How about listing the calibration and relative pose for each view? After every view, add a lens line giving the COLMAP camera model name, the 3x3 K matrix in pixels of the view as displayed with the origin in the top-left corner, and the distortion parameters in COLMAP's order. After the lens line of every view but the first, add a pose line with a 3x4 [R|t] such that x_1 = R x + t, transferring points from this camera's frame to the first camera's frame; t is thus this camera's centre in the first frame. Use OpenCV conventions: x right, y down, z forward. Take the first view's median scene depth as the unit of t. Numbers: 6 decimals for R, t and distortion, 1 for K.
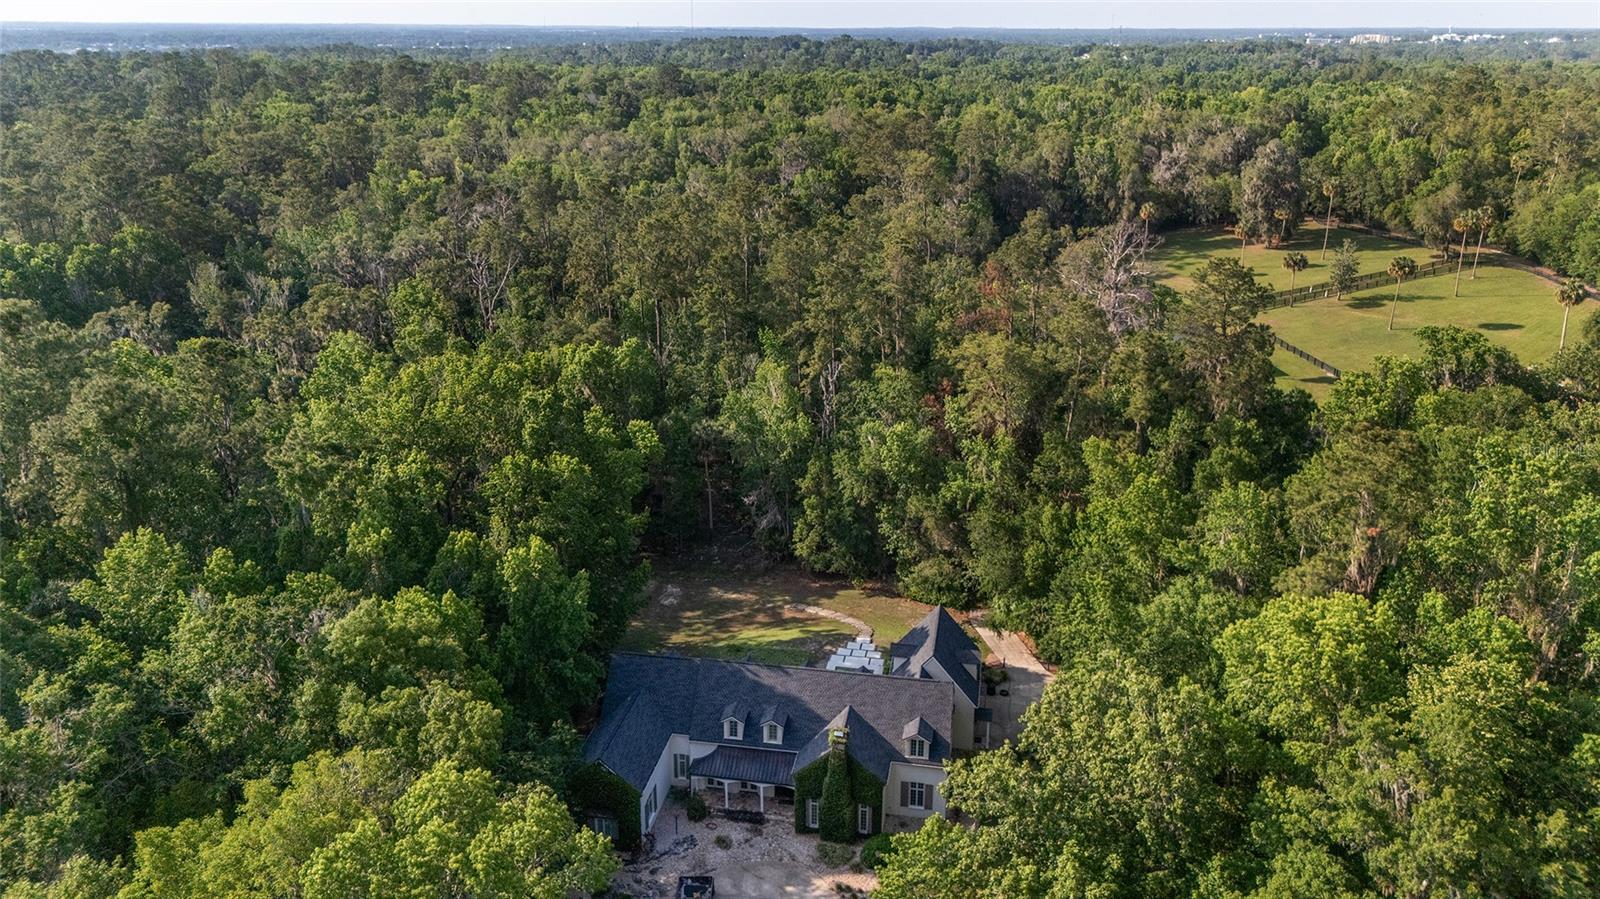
lens RADIAL K [[1176.0, 0, 797.0], [0, 1176.0, 448.9], [0, 0, 1]] dist [0.040072, -0.018316]
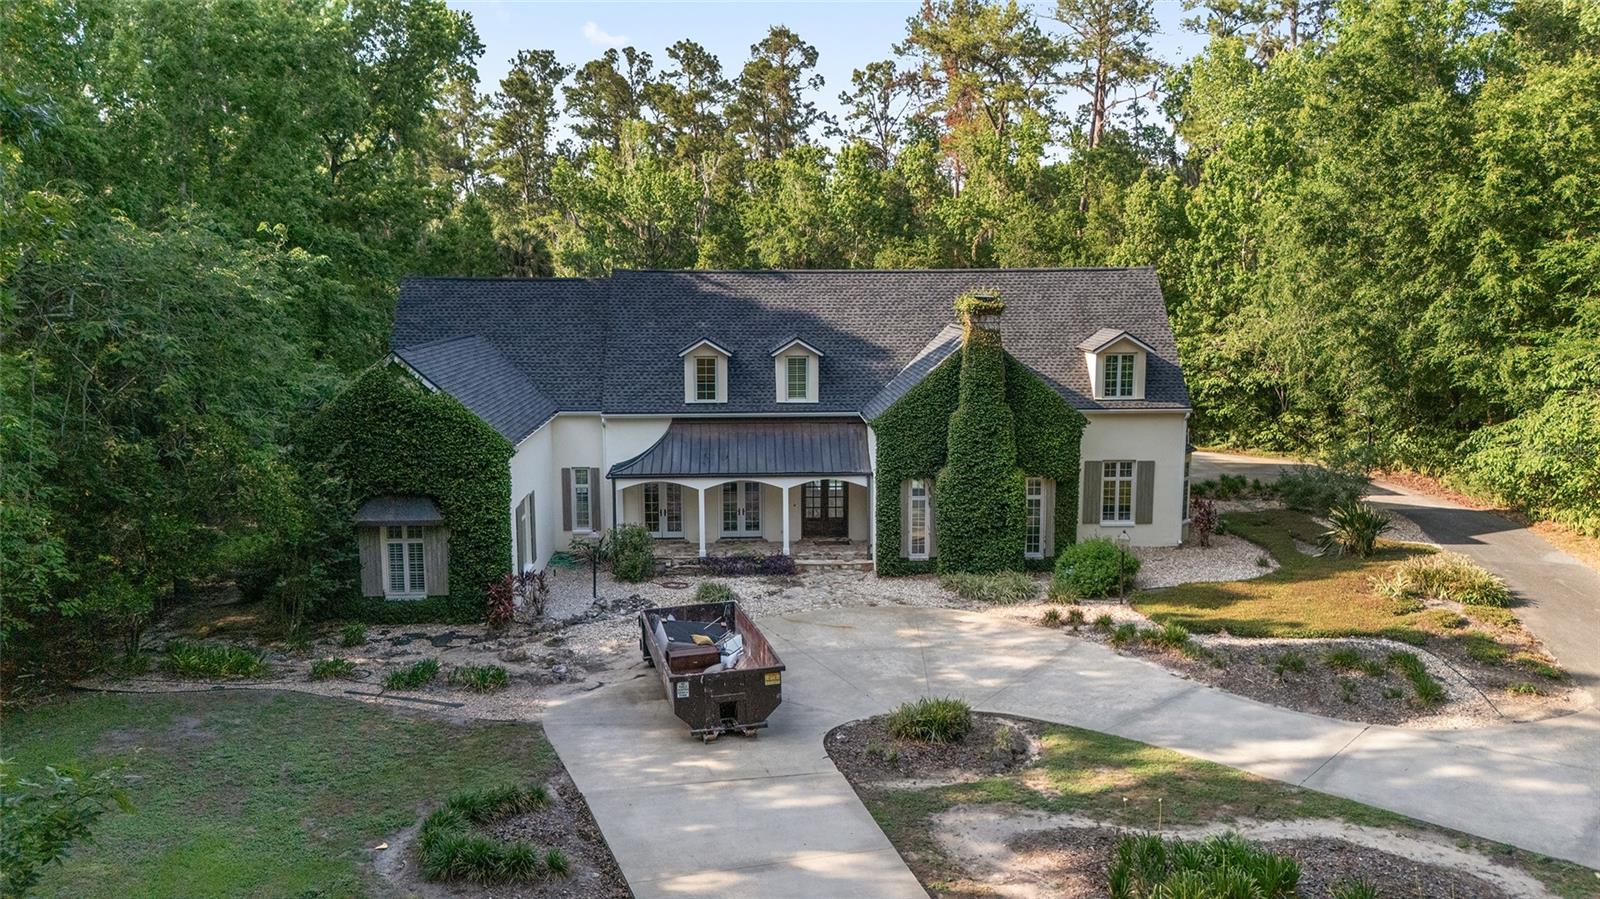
lens RADIAL K [[1176.0, 0, 798.8], [0, 1176.0, 443.9], [0, 0, 1]] dist [0.040072, -0.018316]
pose [[0.974708, -0.032446, 0.221116, -0.119914], [0.076989, 0.977591, -0.195931, 0.355394], [-0.209804, 0.207999, 0.955363, 0.585987]]
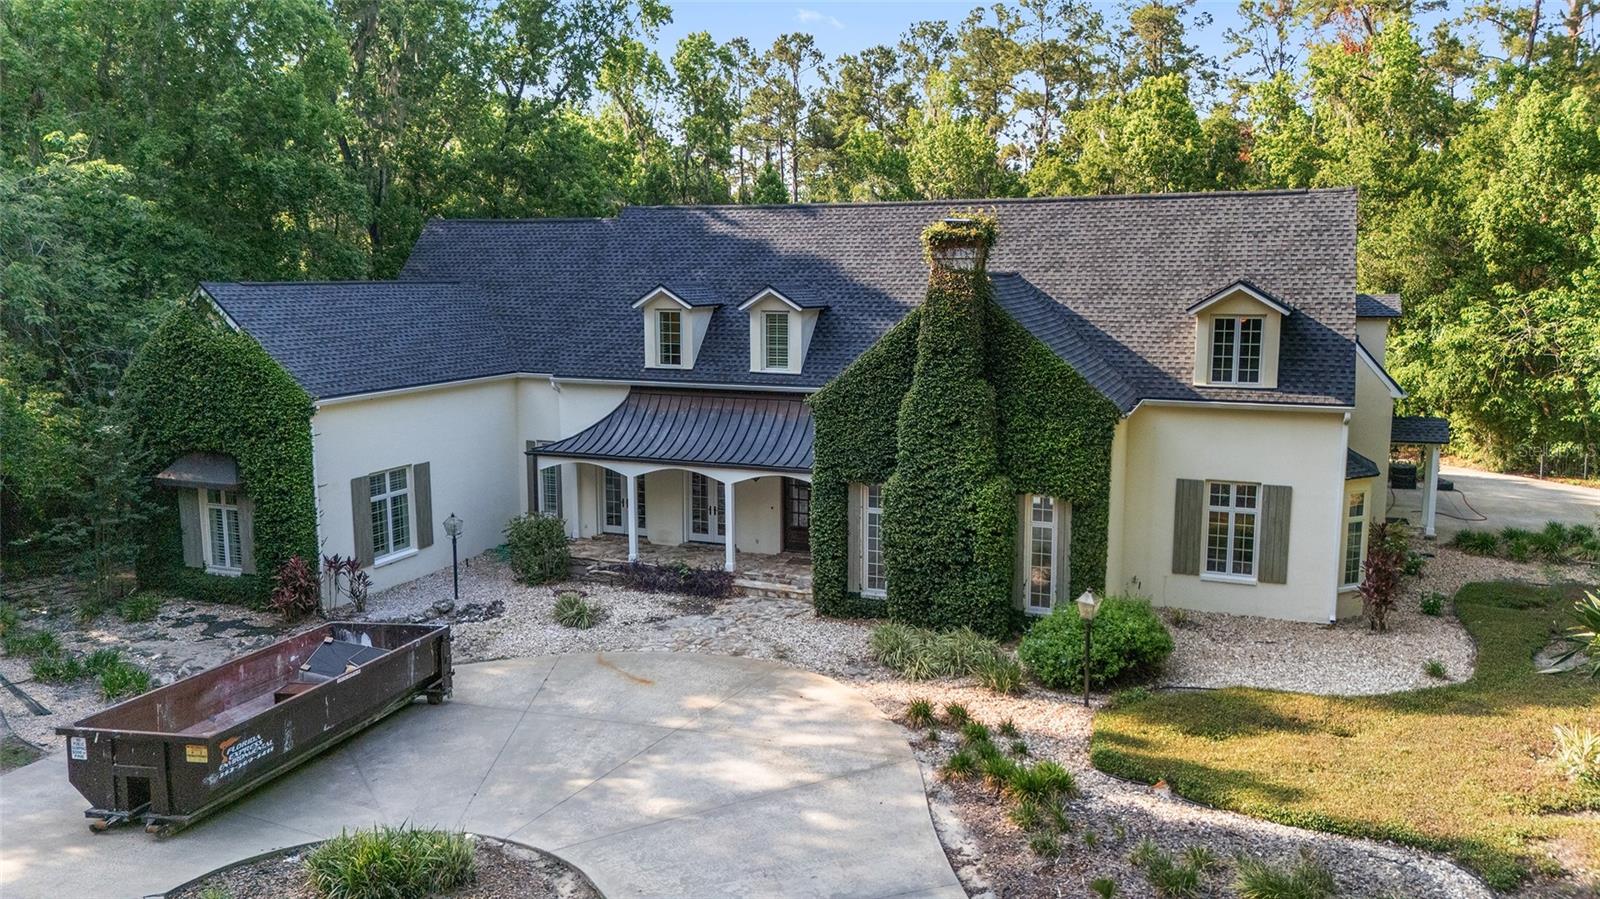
lens RADIAL K [[1176.0, 0, 798.3], [0, 1176.0, 453.9], [0, 0, 1]] dist [0.040072, -0.018316]
pose [[0.980453, 0.032568, -0.194041, 0.051782], [-0.069663, 0.979782, -0.187548, 0.338272], [0.184010, 0.197399, 0.962899, 0.689760]]
